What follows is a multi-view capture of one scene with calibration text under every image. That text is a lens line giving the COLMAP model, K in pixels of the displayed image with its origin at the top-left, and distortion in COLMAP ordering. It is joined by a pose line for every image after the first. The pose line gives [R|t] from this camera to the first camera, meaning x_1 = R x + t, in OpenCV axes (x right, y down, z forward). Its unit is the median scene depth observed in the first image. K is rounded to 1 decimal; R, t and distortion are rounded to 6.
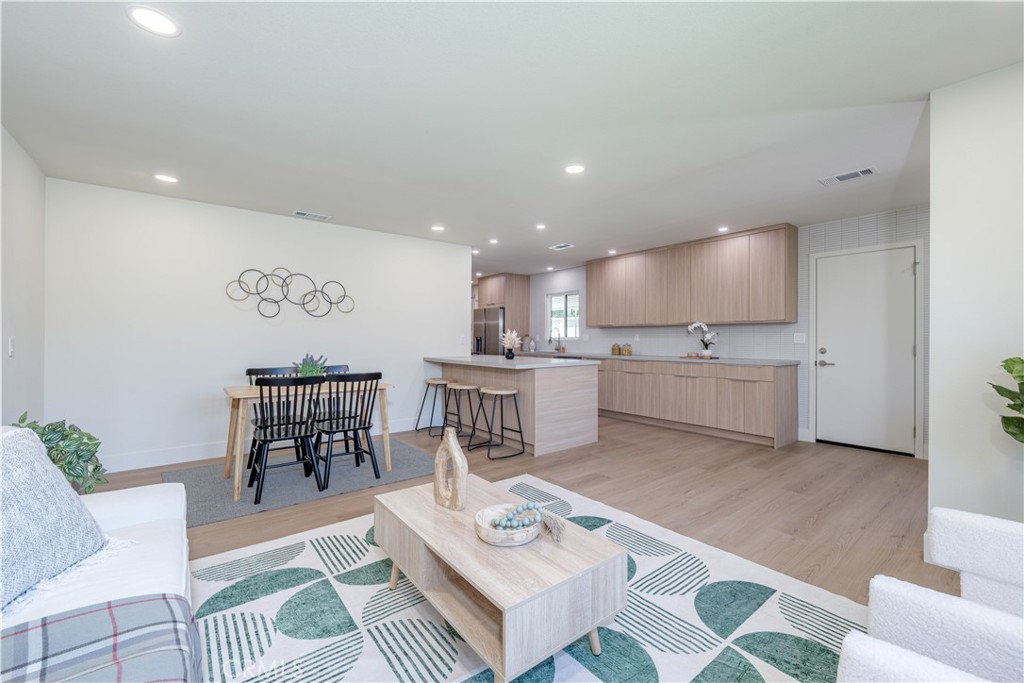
lens RADIAL K [[422.7, 0, 518.0], [0, 422.7, 339.6], [0, 0, 1]] dist [-0.000463, -0.000611]
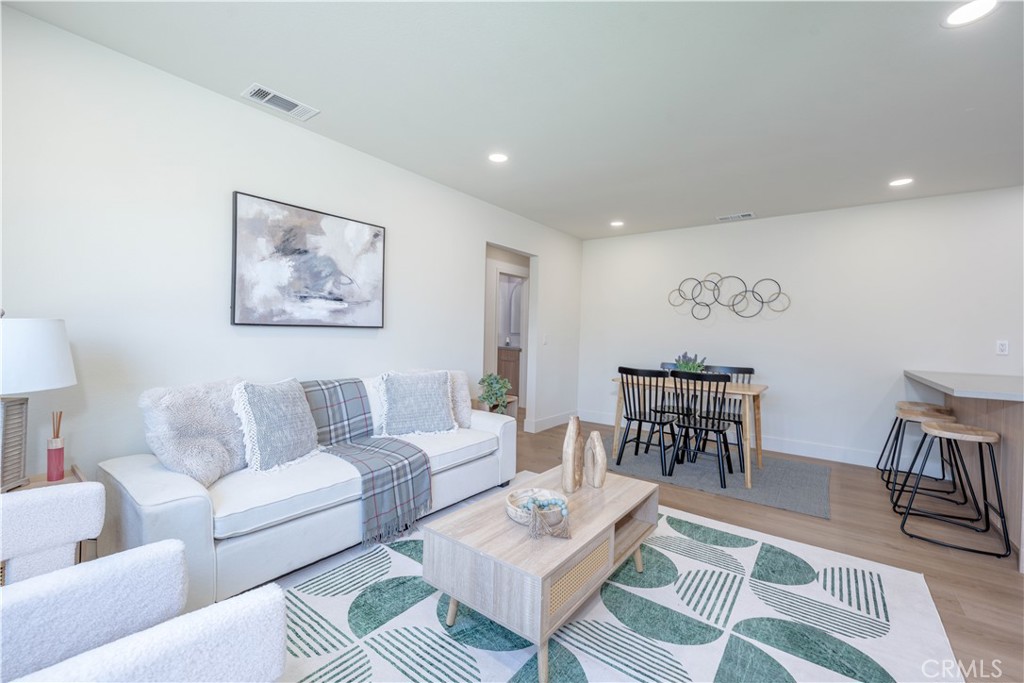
lens RADIAL K [[422.7, 0, 514.4], [0, 422.7, 337.4], [0, 0, 1]] dist [-0.000463, -0.000611]
pose [[0.243730, 0.012191, -0.969766, 0.352412], [-0.026484, 0.999632, 0.005910, 0.001059], [0.969481, 0.024242, 0.243964, 0.239573]]
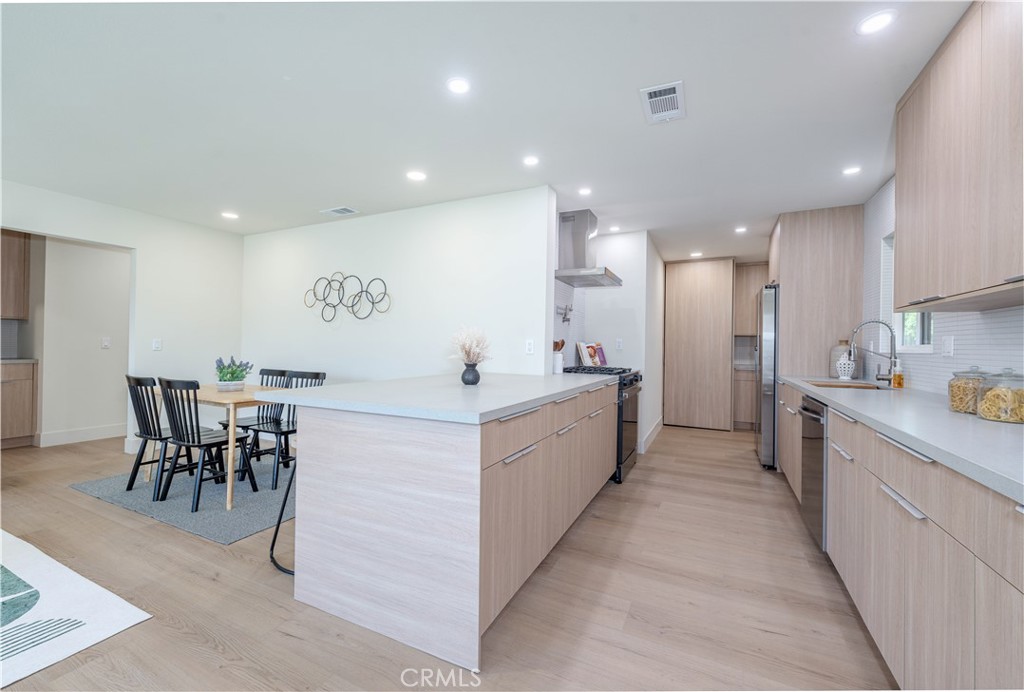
lens RADIAL K [[417.3, 0, 509.0], [0, 417.3, 343.8], [0, 0, 1]] dist [-0.001178, 0.000863]
pose [[0.417333, 0.000162, -0.908753, 0.495354], [-0.016364, 0.999839, -0.007337, 0.001430], [0.908606, 0.017933, 0.417269, 0.924360]]
